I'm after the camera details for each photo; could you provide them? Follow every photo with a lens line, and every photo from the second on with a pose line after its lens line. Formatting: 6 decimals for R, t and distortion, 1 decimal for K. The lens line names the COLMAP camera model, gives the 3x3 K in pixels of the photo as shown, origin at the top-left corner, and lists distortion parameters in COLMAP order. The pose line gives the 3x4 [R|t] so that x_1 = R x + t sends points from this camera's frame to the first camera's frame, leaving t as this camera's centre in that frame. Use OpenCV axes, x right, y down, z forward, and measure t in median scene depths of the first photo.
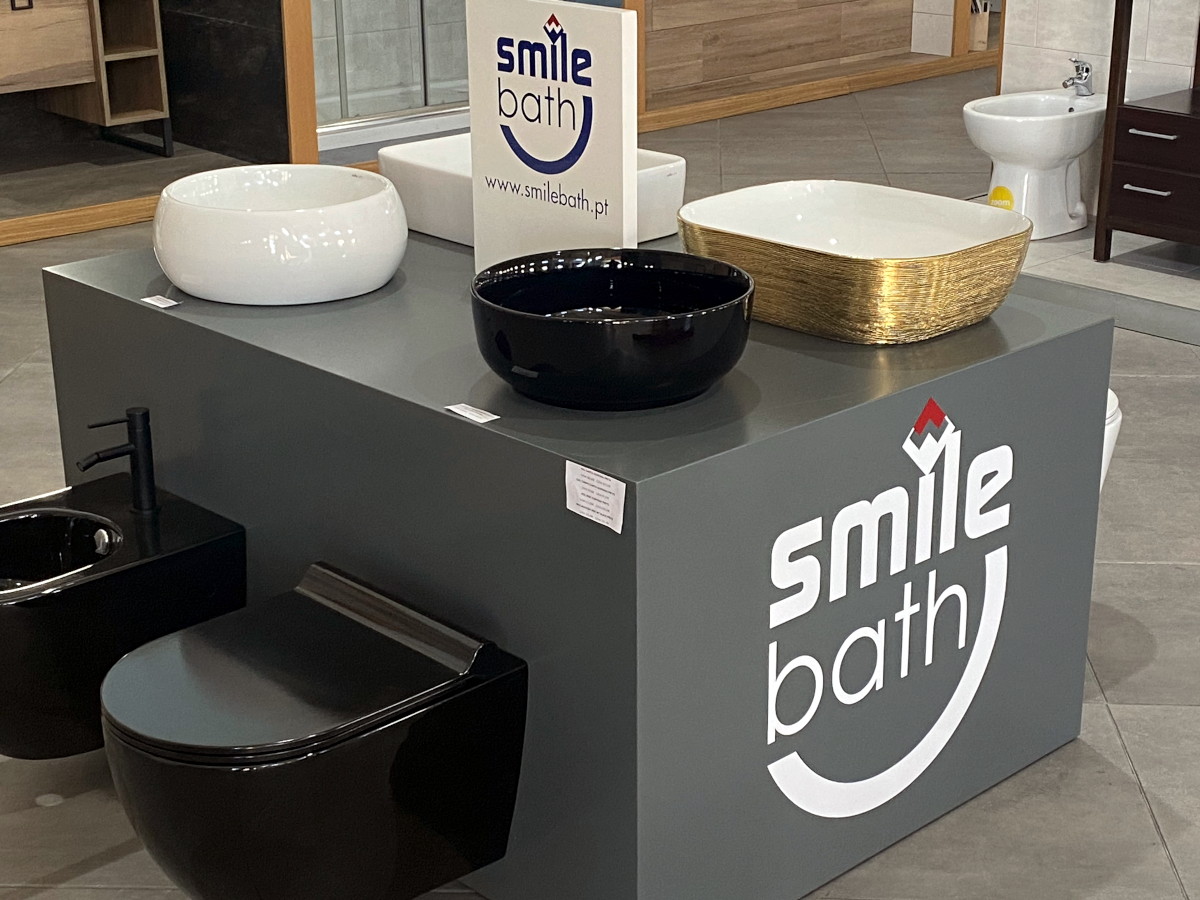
lens RADIAL K [[1965.2, 0, 600.2], [0, 1965.2, 450.0], [0, 0, 1]] dist [-0.009633, 0.000000]
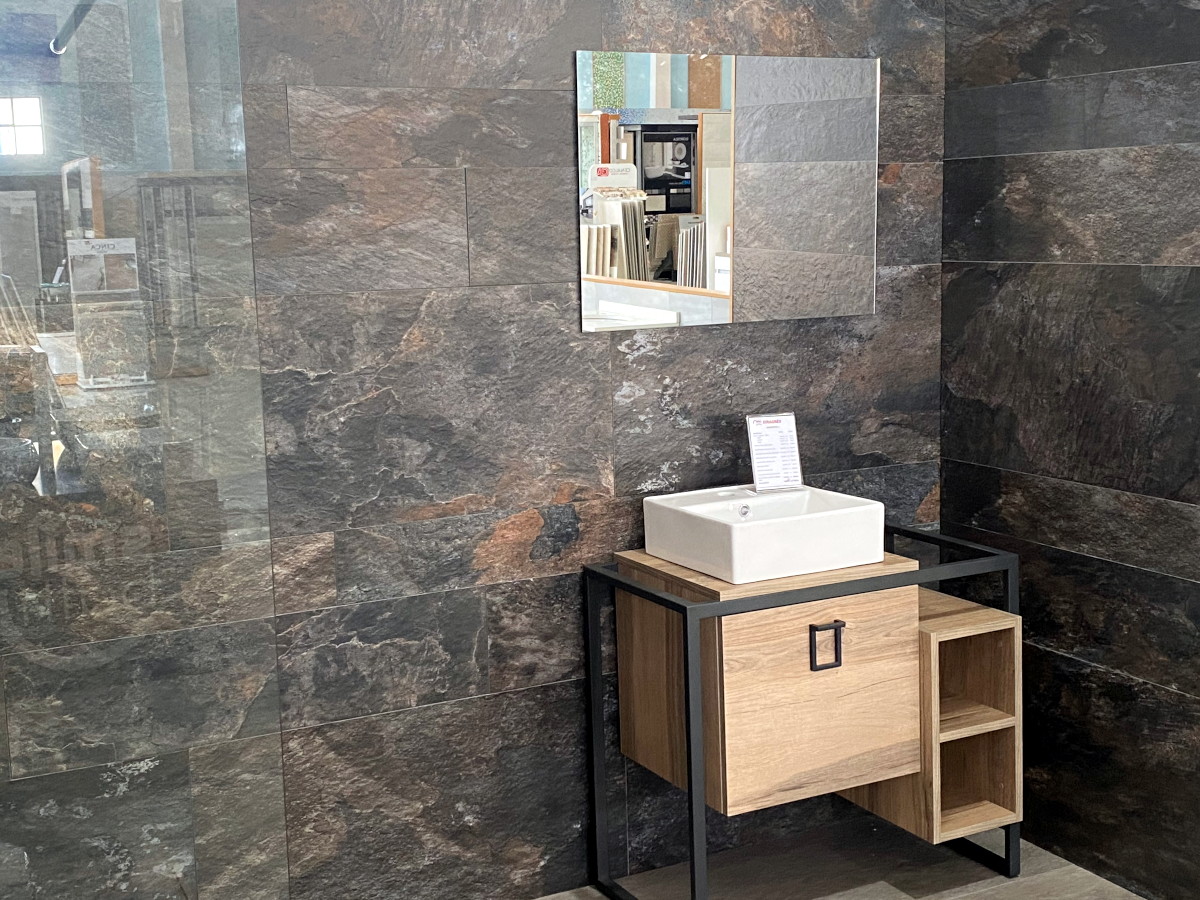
lens RADIAL K [[1579.3, 0, 599.9], [0, 1579.3, 449.8], [0, 0, 1]] dist [0.001013, 0.000000]
pose [[0.963981, 0.010542, -0.265763, -0.223025], [-0.063979, 0.979065, -0.193229, -0.184183], [0.258163, 0.203272, 0.944475, 0.480626]]
